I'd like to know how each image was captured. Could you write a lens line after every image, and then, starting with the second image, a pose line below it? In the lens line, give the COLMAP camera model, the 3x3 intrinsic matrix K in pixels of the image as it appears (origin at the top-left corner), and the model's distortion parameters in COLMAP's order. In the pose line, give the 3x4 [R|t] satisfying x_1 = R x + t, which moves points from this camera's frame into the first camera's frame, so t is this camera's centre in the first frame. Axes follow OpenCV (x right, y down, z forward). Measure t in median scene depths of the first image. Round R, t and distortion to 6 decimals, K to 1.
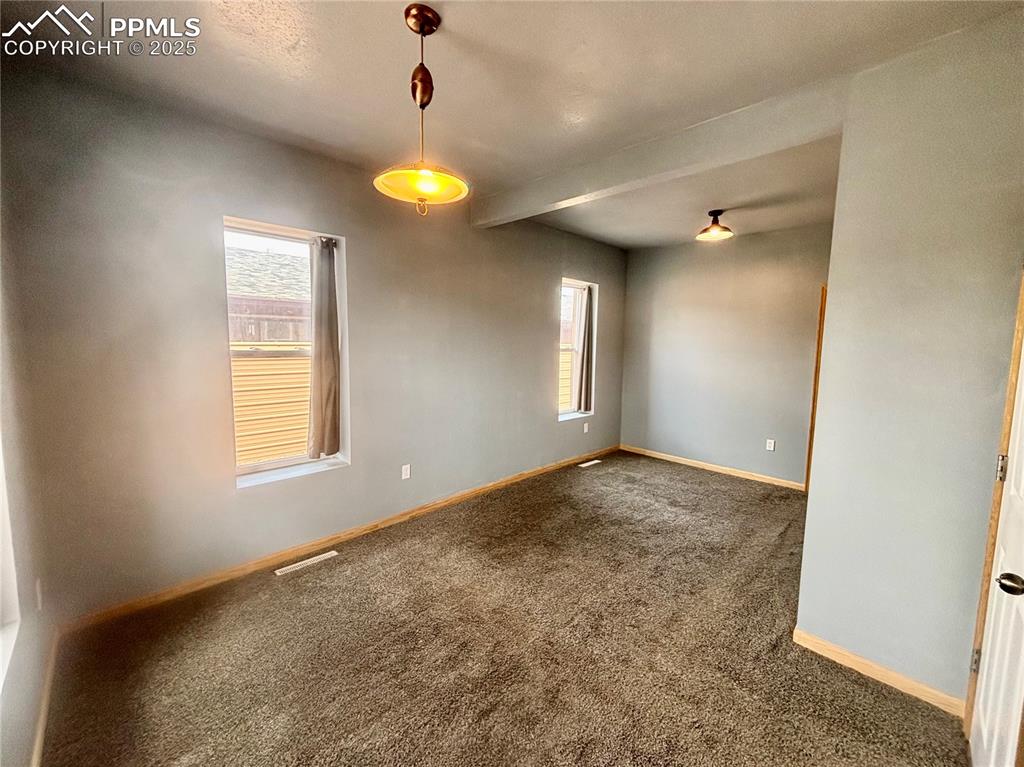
lens RADIAL K [[415.5, 0, 512.0], [0, 415.5, 383.5], [0, 0, 1]] dist [-0.001696, 0.000265]
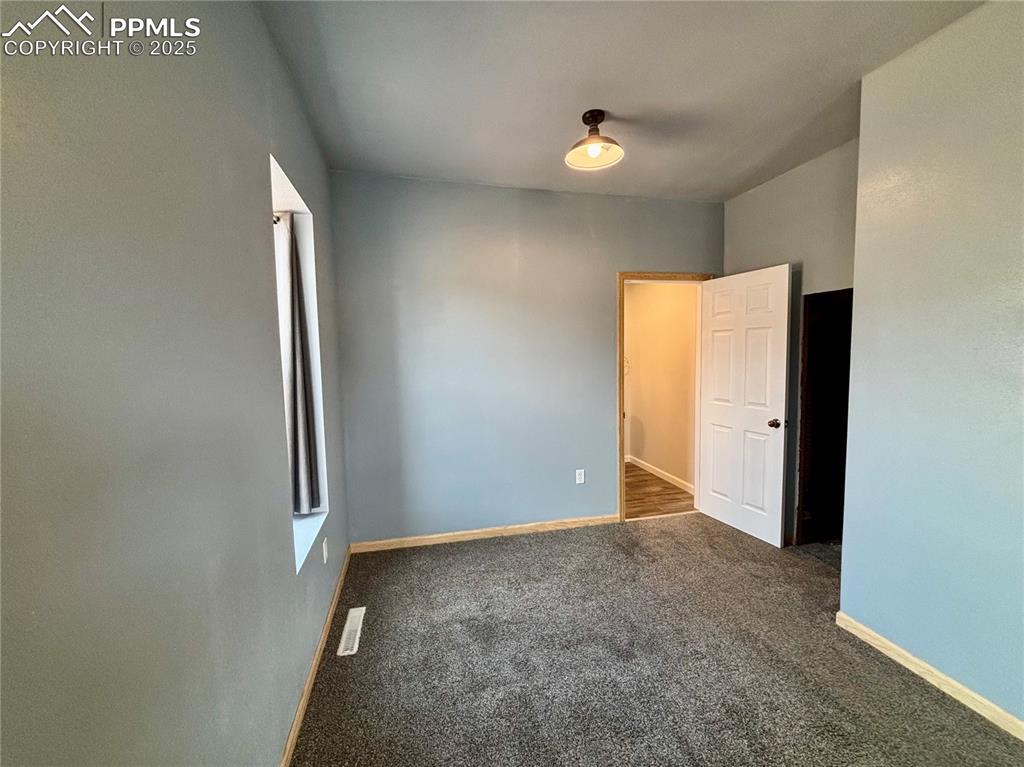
lens RADIAL K [[415.5, 0, 512.0], [0, 415.5, 383.5], [0, 0, 1]] dist [-0.001696, 0.000265]
pose [[0.512683, -0.083759, 0.854482, -0.083291], [0.107246, 0.993683, 0.033057, -0.063880], [-0.851853, 0.074691, 0.518427, 0.731554]]
